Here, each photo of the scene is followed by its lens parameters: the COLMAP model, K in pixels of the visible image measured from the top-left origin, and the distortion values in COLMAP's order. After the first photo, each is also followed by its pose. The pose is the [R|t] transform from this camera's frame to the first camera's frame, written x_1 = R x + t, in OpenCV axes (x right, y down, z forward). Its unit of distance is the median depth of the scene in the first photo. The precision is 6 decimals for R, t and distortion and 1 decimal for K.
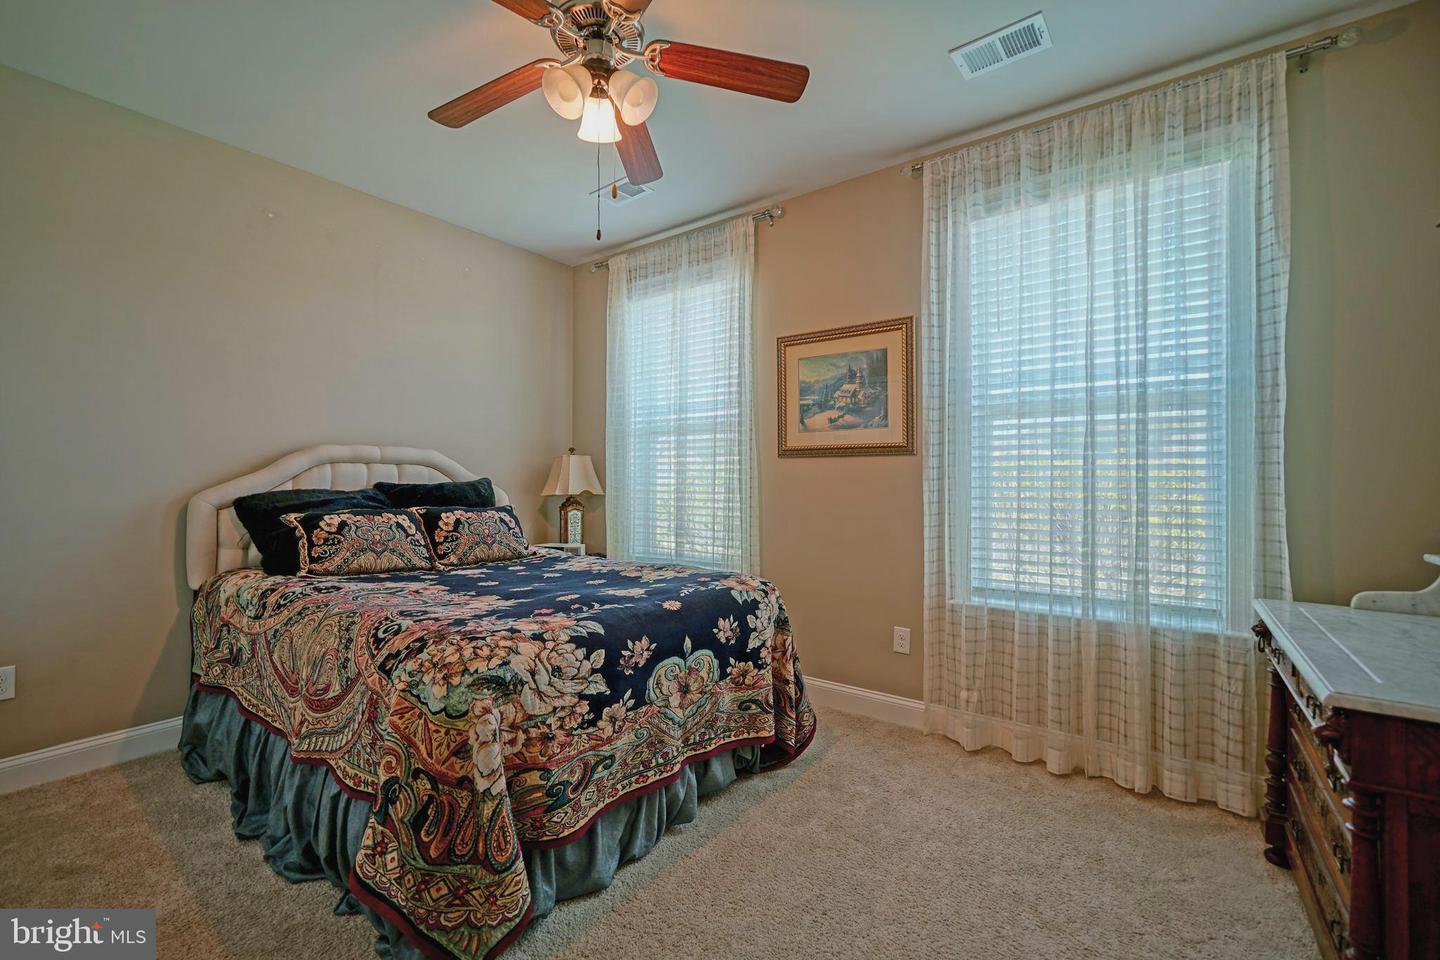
lens RADIAL K [[608.1, 0, 706.8], [0, 608.1, 479.6], [0, 0, 1]] dist [-0.009796, 0.005910]
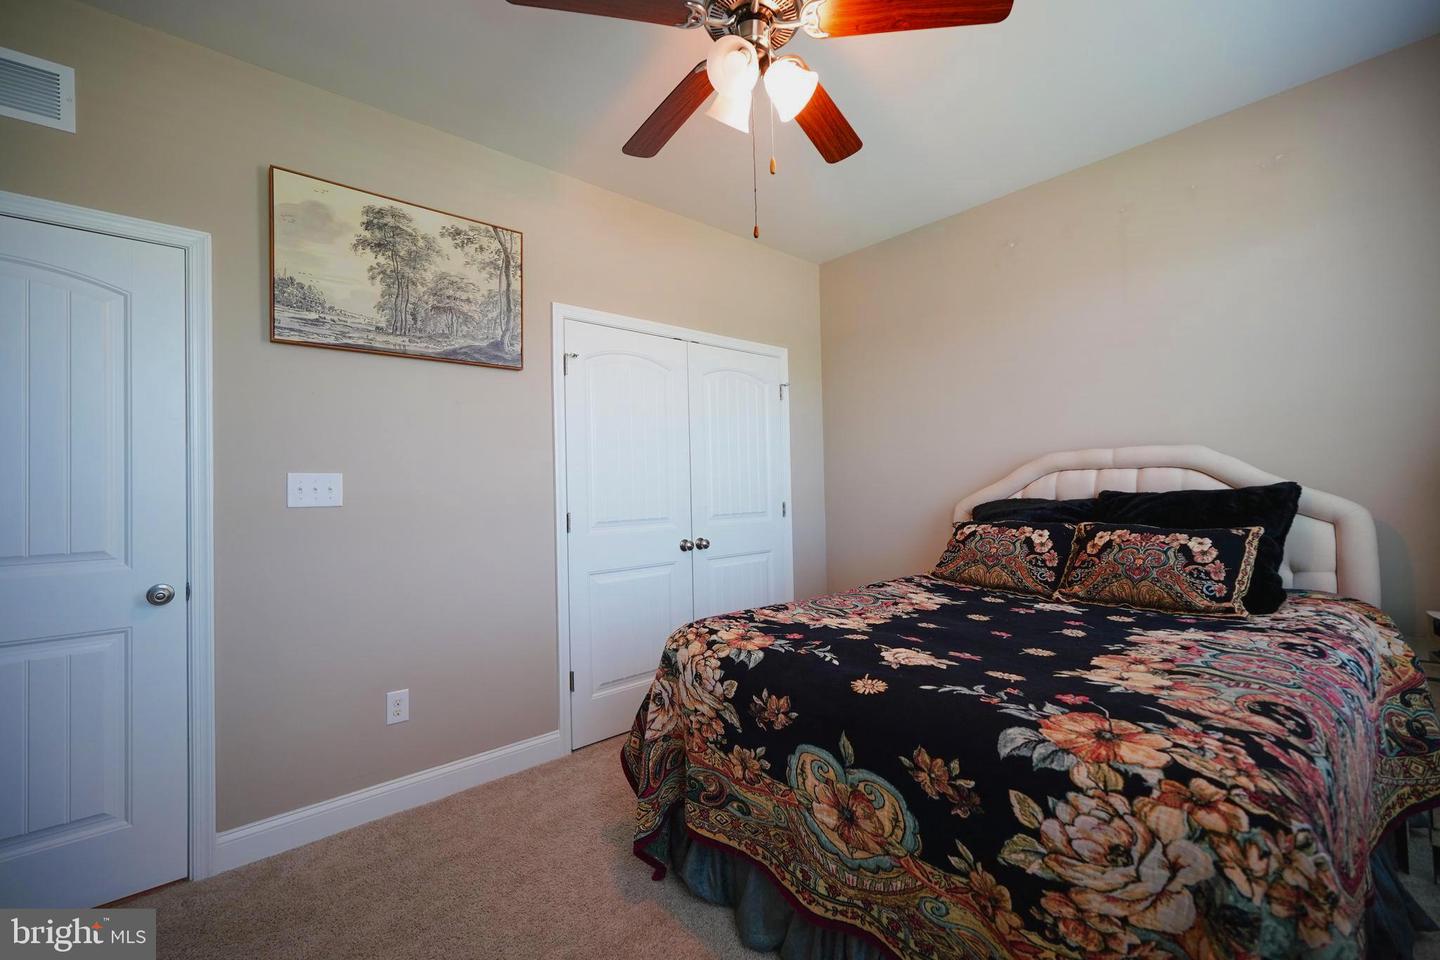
lens RADIAL K [[608.1, 0, 706.8], [0, 608.1, 479.6], [0, 0, 1]] dist [-0.009796, 0.005910]
pose [[-0.218266, -0.017364, -0.975735, 0.705698], [0.031263, 0.999204, -0.024775, -0.011541], [0.975388, -0.035912, -0.217550, 1.080596]]
